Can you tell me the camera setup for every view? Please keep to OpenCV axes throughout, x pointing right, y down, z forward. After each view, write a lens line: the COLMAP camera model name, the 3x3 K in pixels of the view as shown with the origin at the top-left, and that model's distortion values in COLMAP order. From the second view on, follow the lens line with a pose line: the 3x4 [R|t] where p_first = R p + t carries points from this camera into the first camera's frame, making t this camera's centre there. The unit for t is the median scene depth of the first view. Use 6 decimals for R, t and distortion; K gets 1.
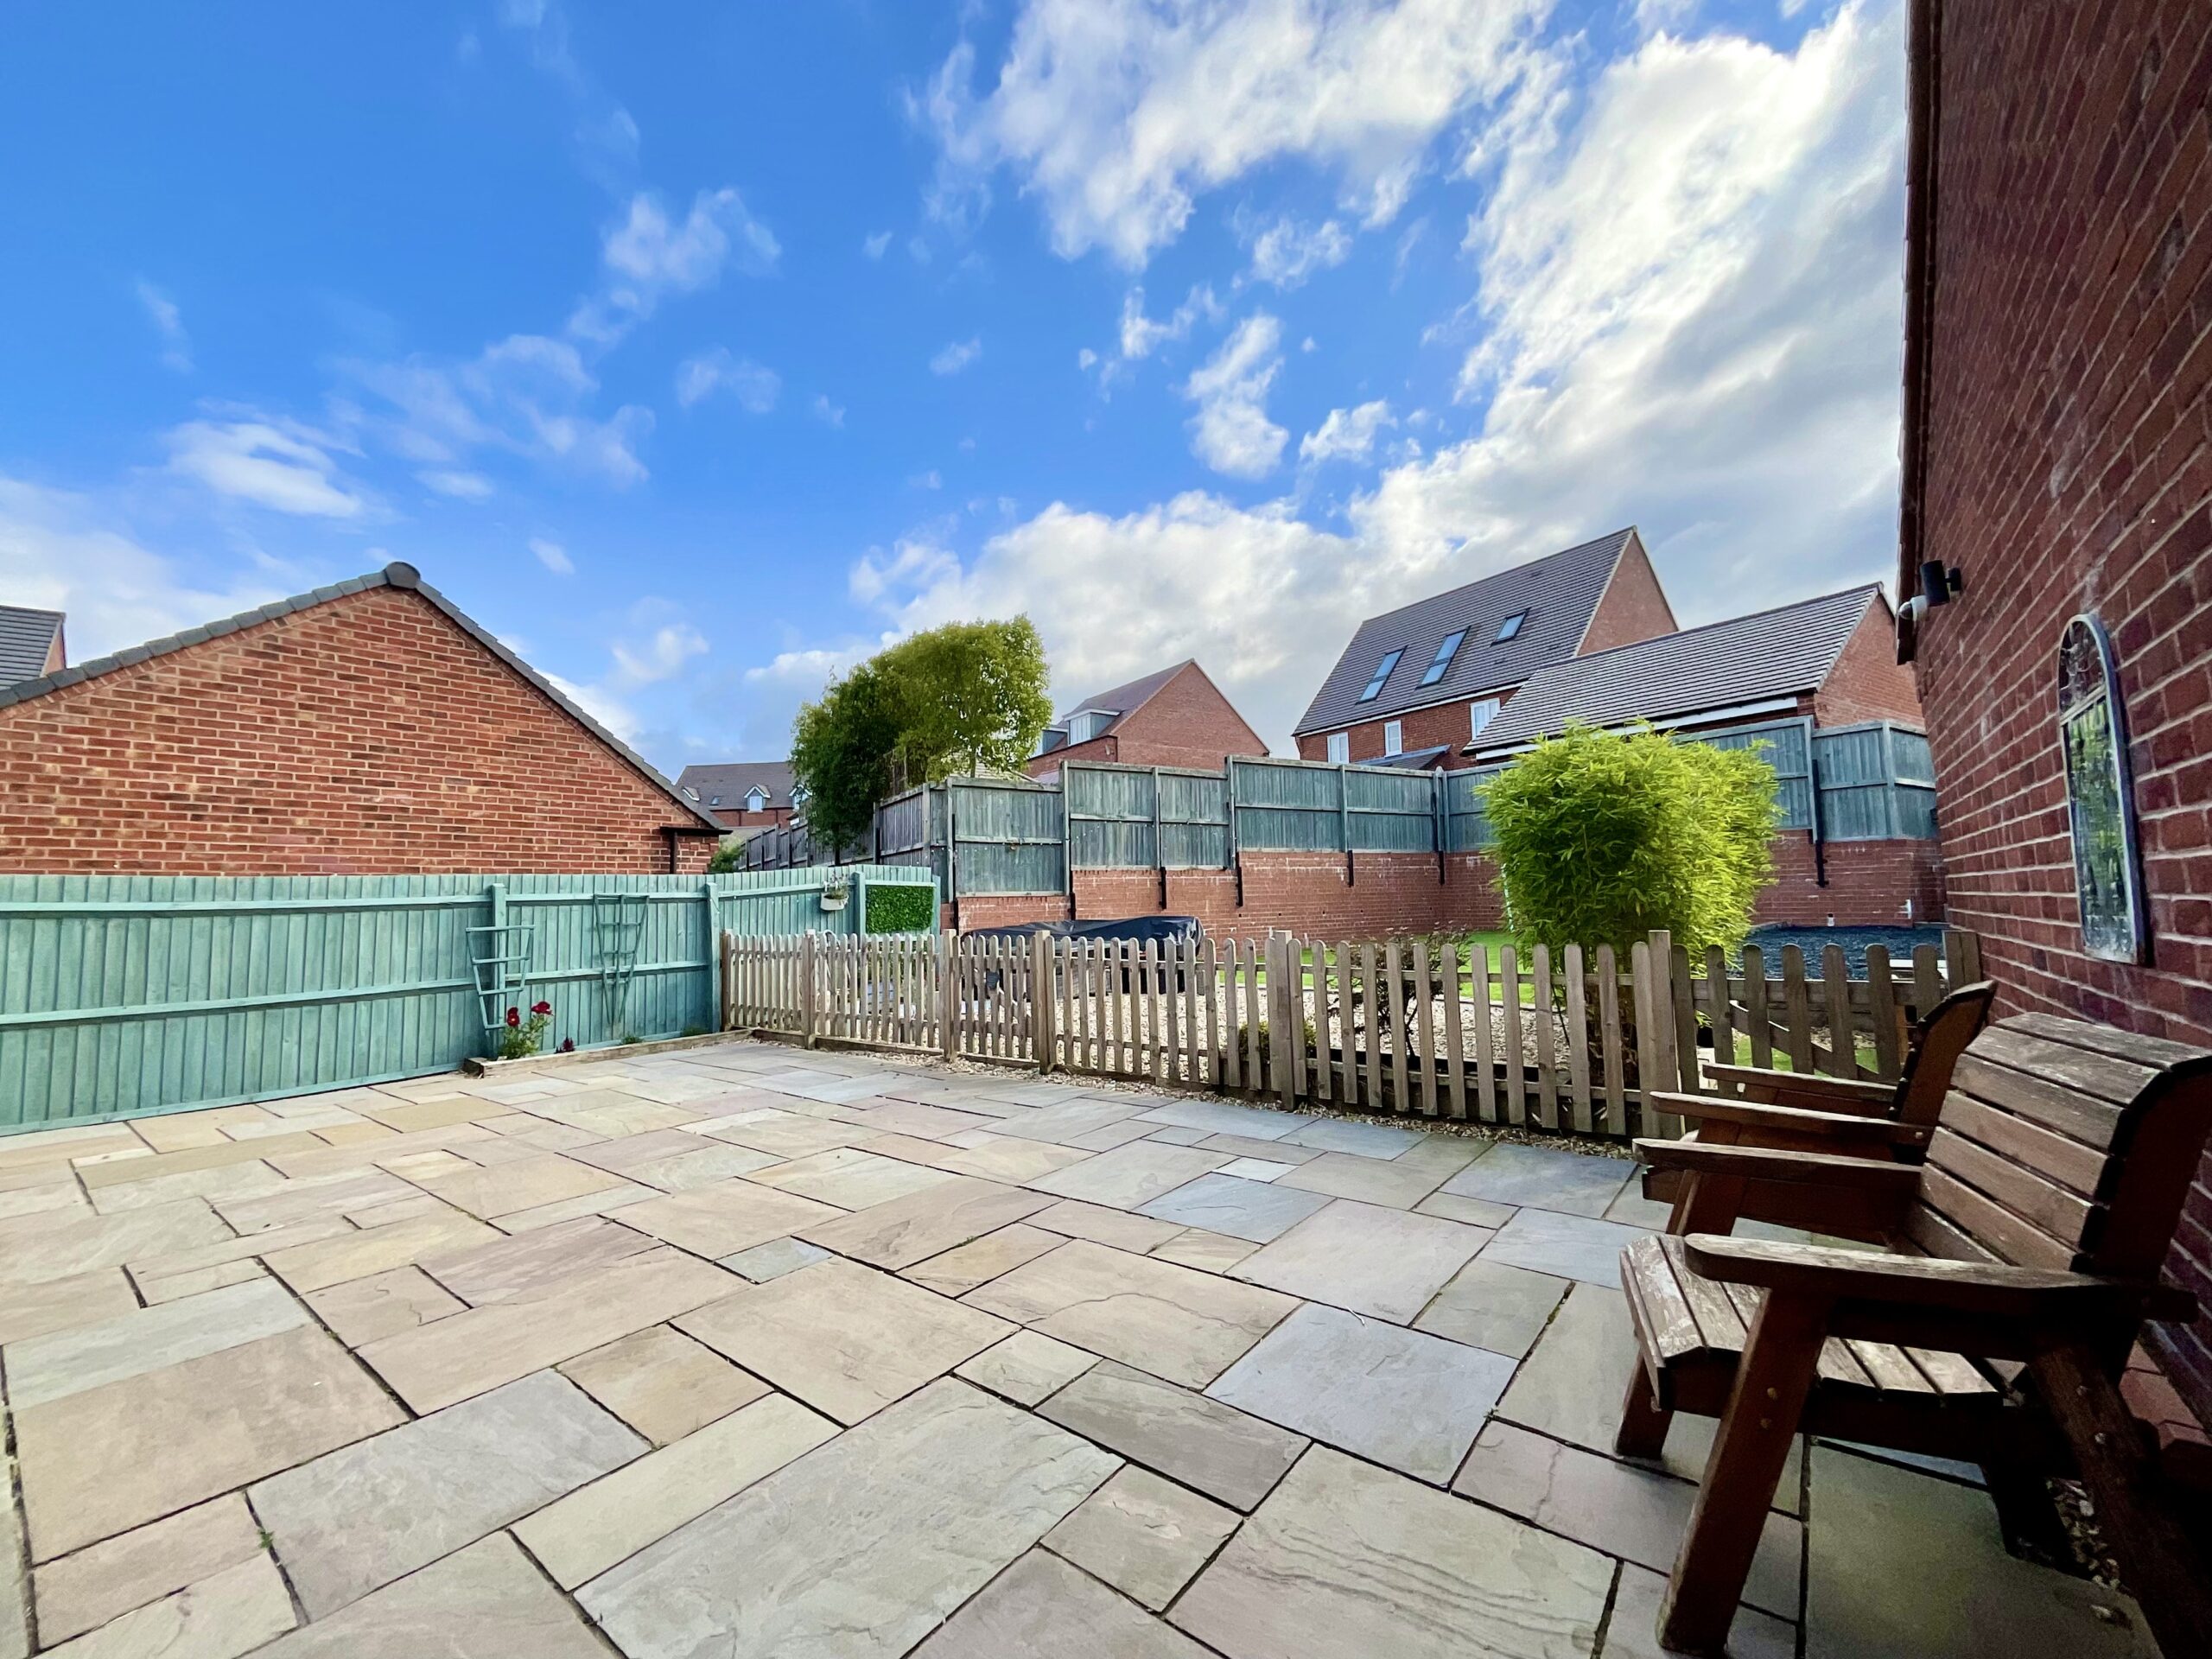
lens RADIAL K [[890.3, 0, 1106.4], [0, 890.3, 831.9], [0, 0, 1]] dist [-0.003009, 0.000095]
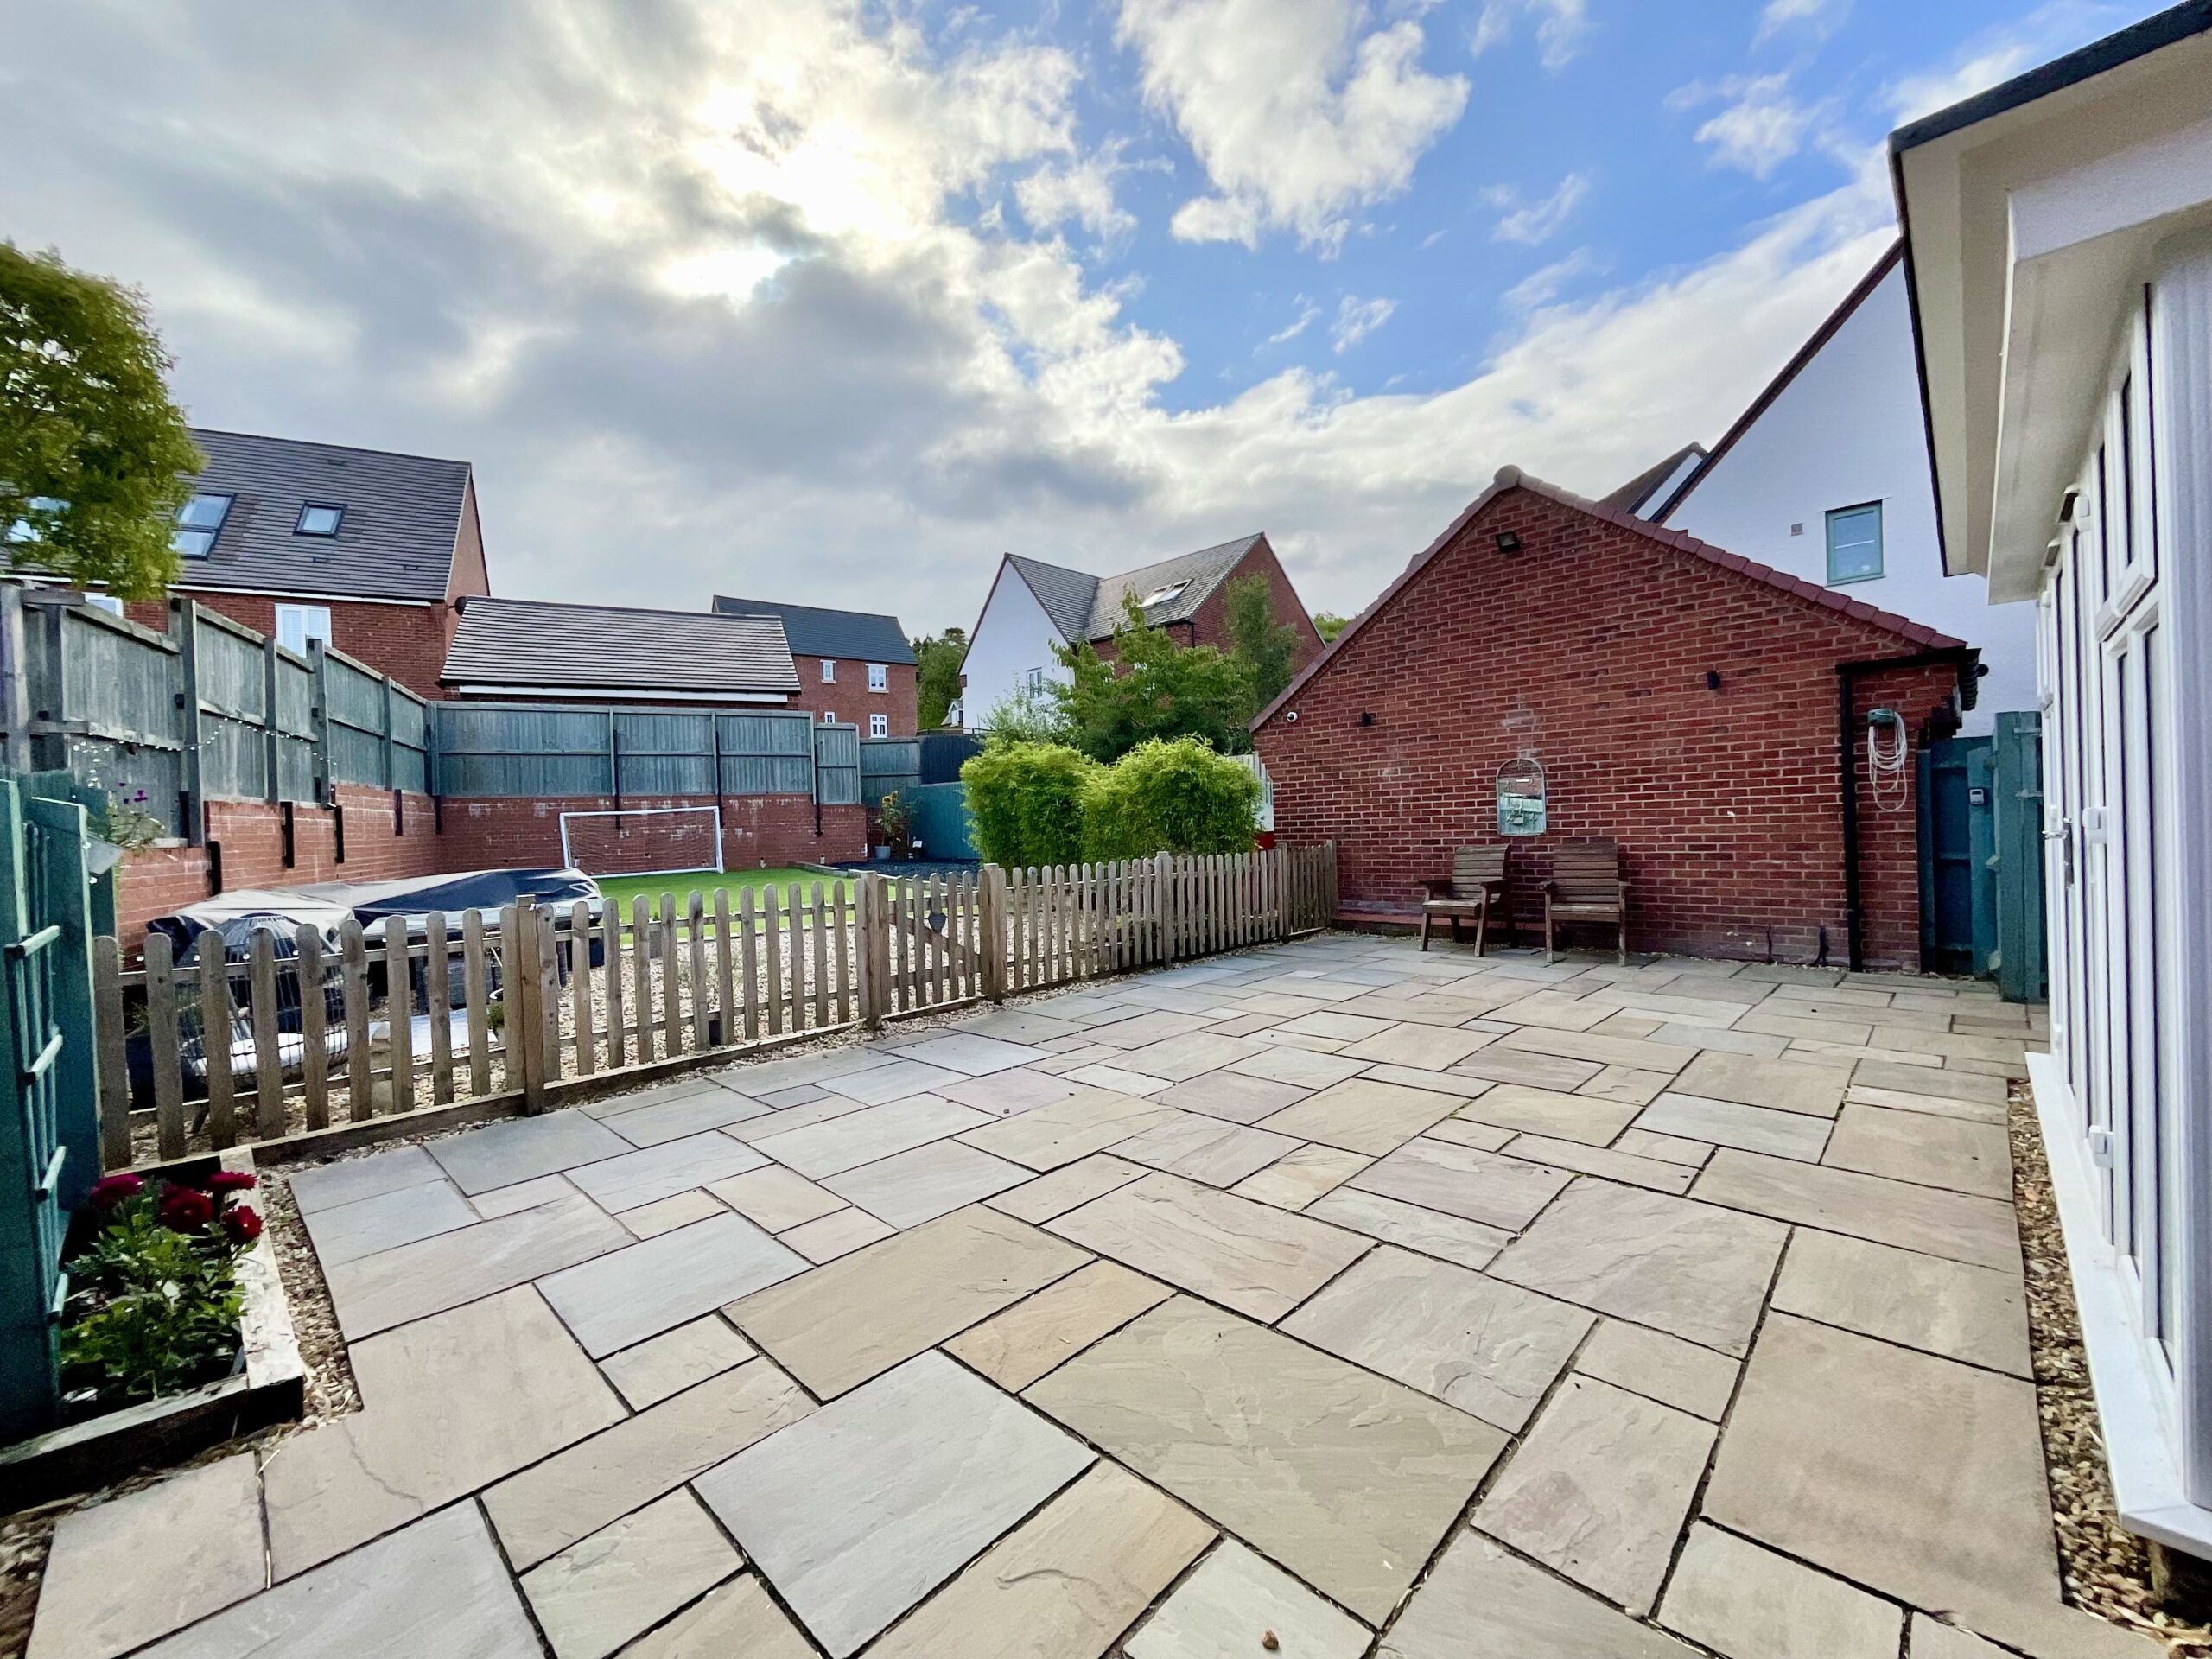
lens RADIAL K [[890.3, 0, 1107.0], [0, 890.3, 830.4], [0, 0, 1]] dist [-0.003009, 0.000095]
pose [[0.108248, 0.009931, 0.994074, -1.052239], [-0.050960, 0.998691, -0.004427, 0.070384], [-0.992817, -0.050178, 0.108612, 0.758948]]
